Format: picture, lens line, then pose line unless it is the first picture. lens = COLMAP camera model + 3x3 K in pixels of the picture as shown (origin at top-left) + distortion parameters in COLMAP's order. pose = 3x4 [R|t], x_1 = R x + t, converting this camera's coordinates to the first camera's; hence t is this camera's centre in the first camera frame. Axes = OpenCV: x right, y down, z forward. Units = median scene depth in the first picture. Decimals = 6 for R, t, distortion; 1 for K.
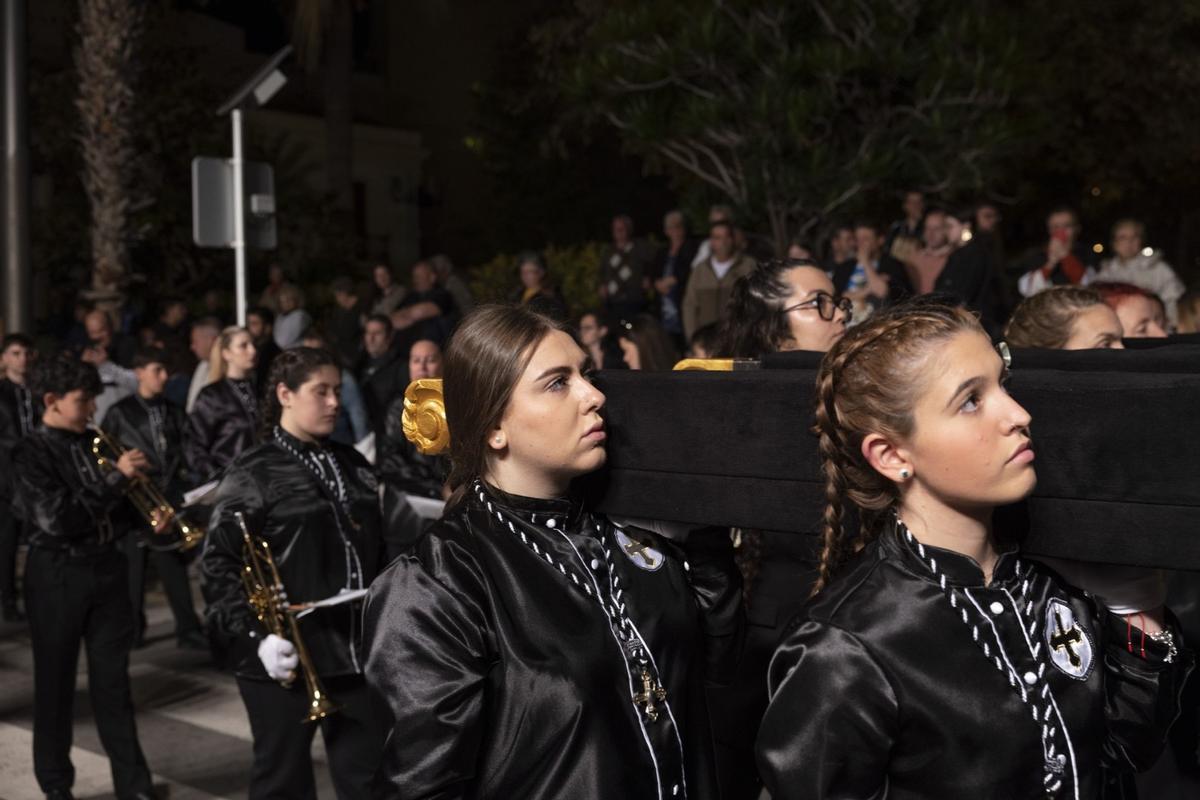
lens RADIAL K [[1455.3, 0, 595.6], [0, 1455.3, 397.3], [0, 0, 1]] dist [0.014632, 0.000000]
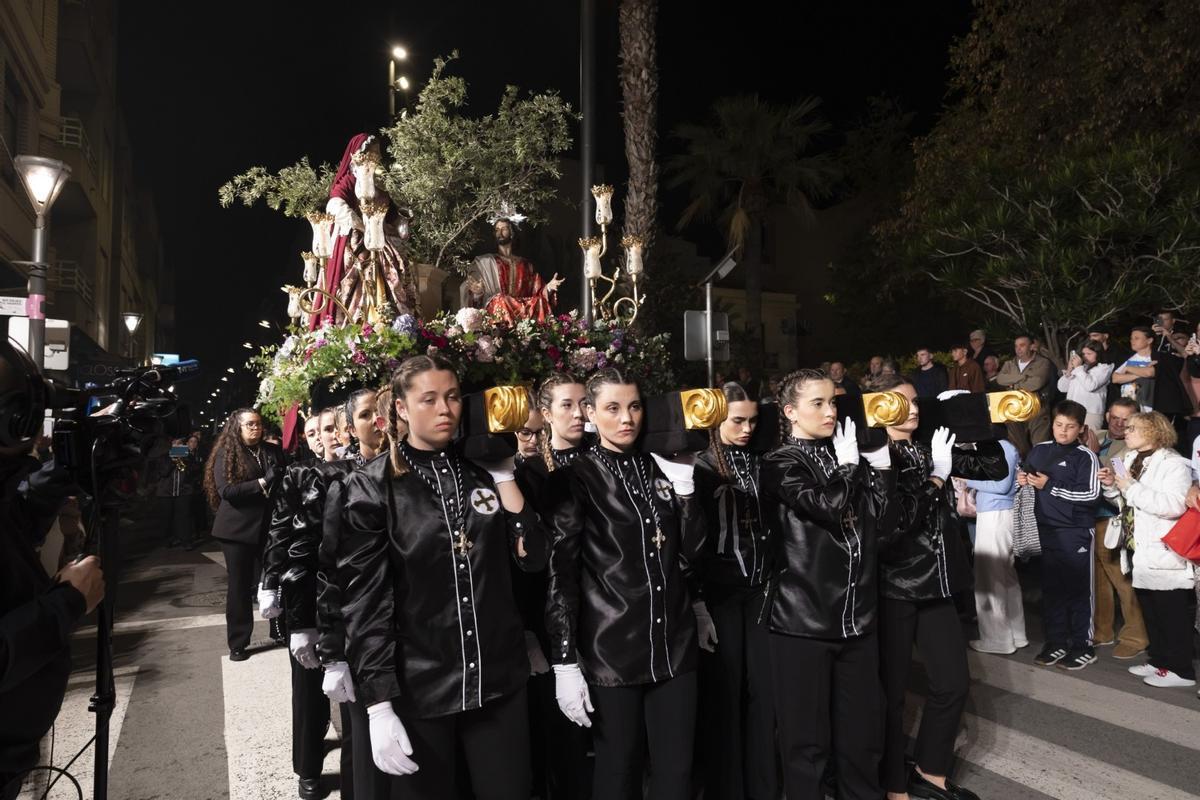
lens RADIAL K [[809.8, 0, 597.5], [0, 809.8, 400.3], [0, 0, 1]] dist [0.008034, 0.000156]
pose [[0.937847, -0.008289, -0.346951, -0.028541], [-0.010309, 0.998608, -0.051726, -0.003119], [0.346897, 0.052088, 0.936456, 0.039881]]
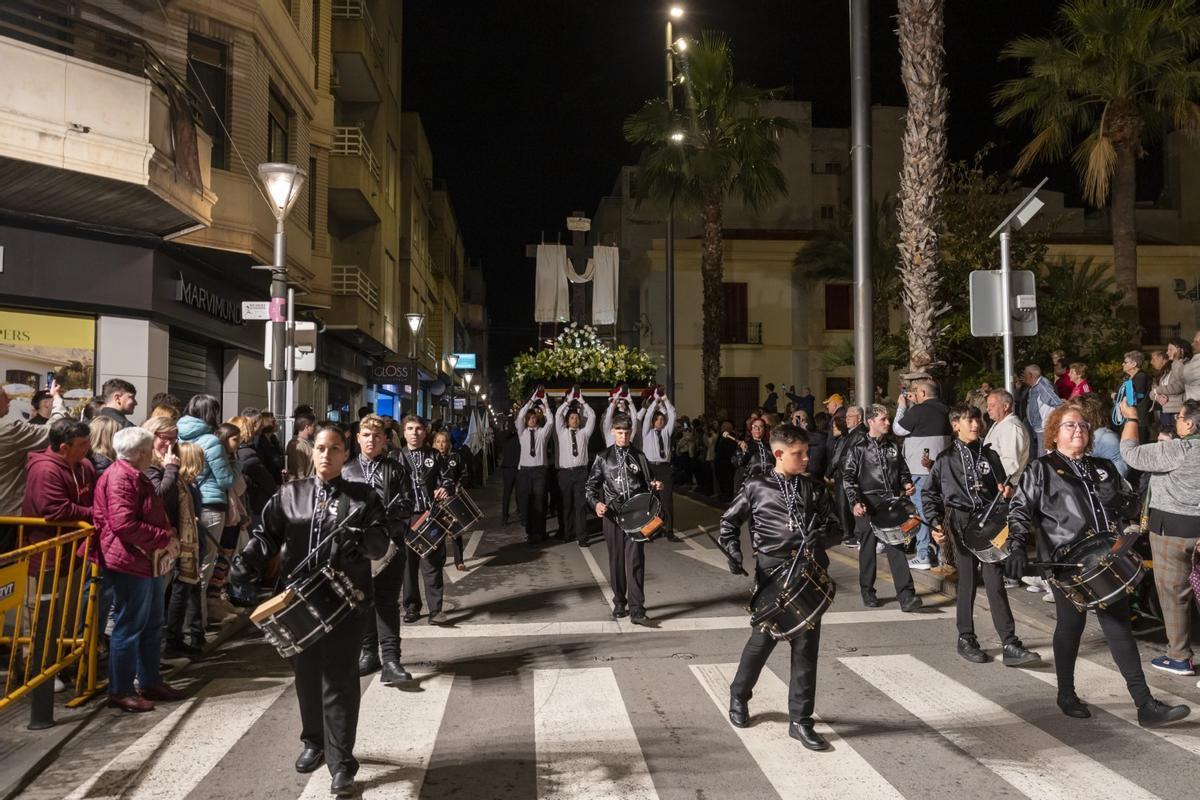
lens RADIAL K [[900.7, 0, 595.9], [0, 900.7, 401.8], [0, 0, 1]] dist [-0.015614, 0.020703]
pose [[0.747786, -0.018116, -0.663692, 0.013302], [-0.011664, 0.999115, -0.040414, -0.005046], [0.663837, 0.037963, 0.746913, 0.125857]]
